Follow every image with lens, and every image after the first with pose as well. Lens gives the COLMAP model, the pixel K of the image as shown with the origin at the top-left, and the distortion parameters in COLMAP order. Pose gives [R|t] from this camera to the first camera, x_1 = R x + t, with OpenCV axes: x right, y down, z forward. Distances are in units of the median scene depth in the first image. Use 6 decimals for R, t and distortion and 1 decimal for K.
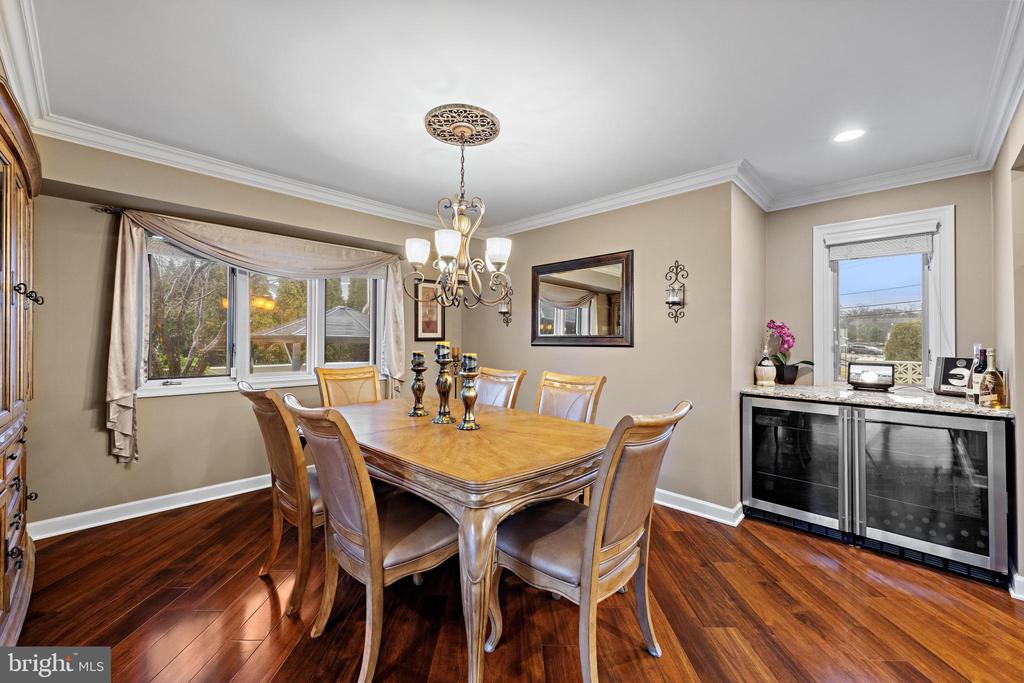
lens RADIAL K [[406.9, 0, 512.6], [0, 406.9, 335.4], [0, 0, 1]] dist [0.001204, 0.000292]
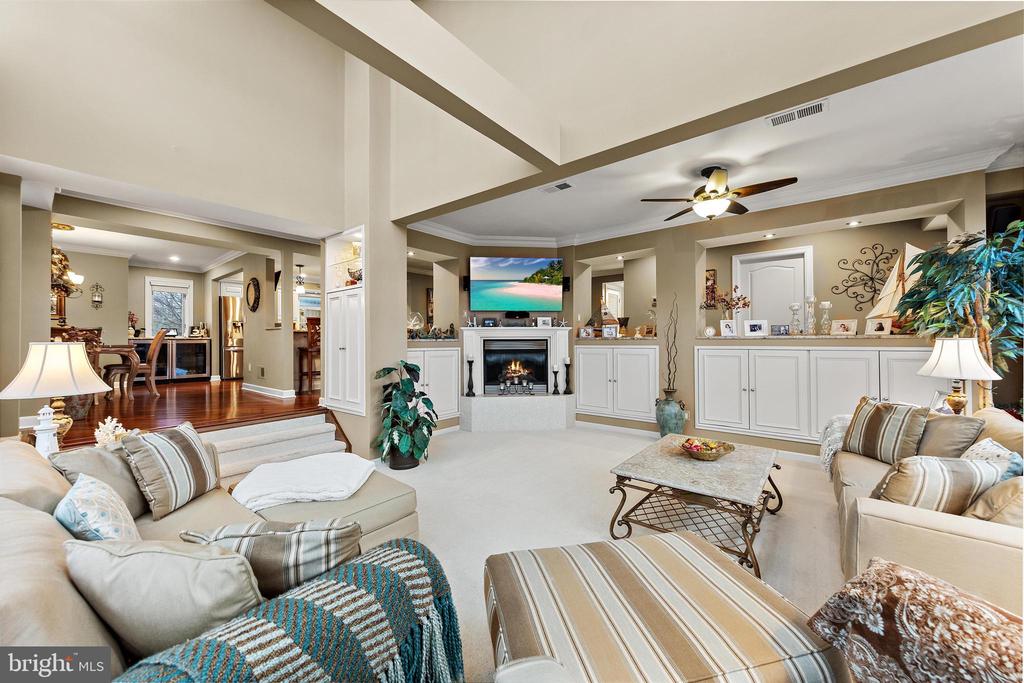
lens RADIAL K [[380.4, 0, 509.0], [0, 380.4, 335.2], [0, 0, 1]] dist [0.002780, 0.000152]
pose [[-0.084064, 0.006317, 0.996440, -2.386593], [-0.006439, 0.999956, -0.006883, 0.136994], [-0.996440, -0.006994, -0.084019, -1.400093]]
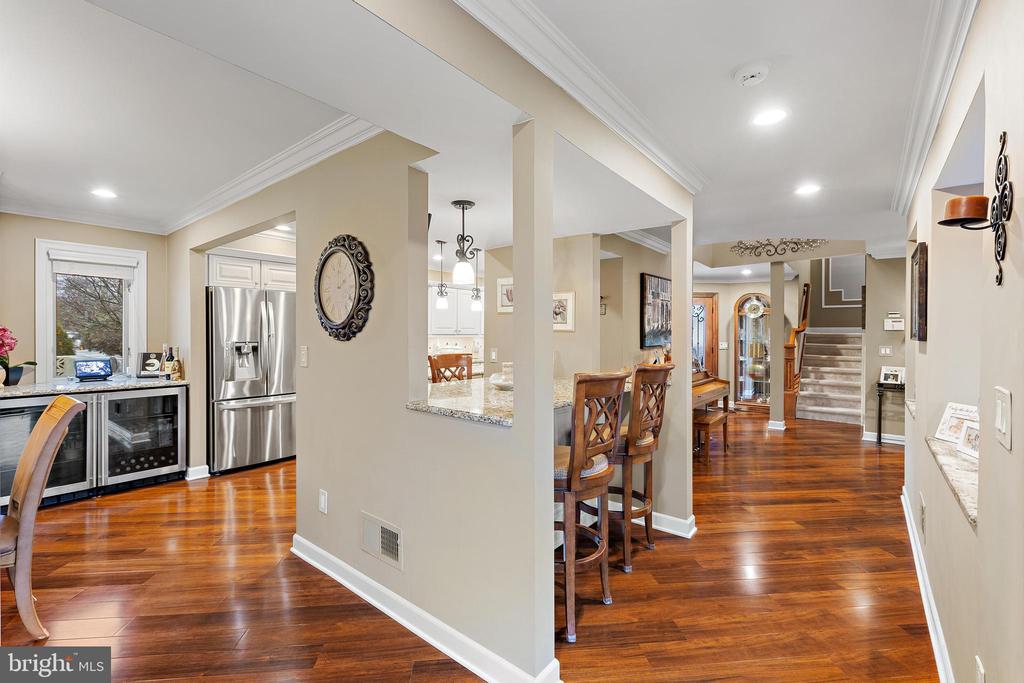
lens RADIAL K [[443.1, 0, 511.0], [0, 443.1, 334.2], [0, 0, 1]] dist [-0.002173, -0.000364]
pose [[-0.098215, -0.005762, 0.995149, -0.734772], [-0.016042, 0.999862, 0.004206, -0.045498], [-0.995036, -0.015551, -0.098293, -0.201709]]
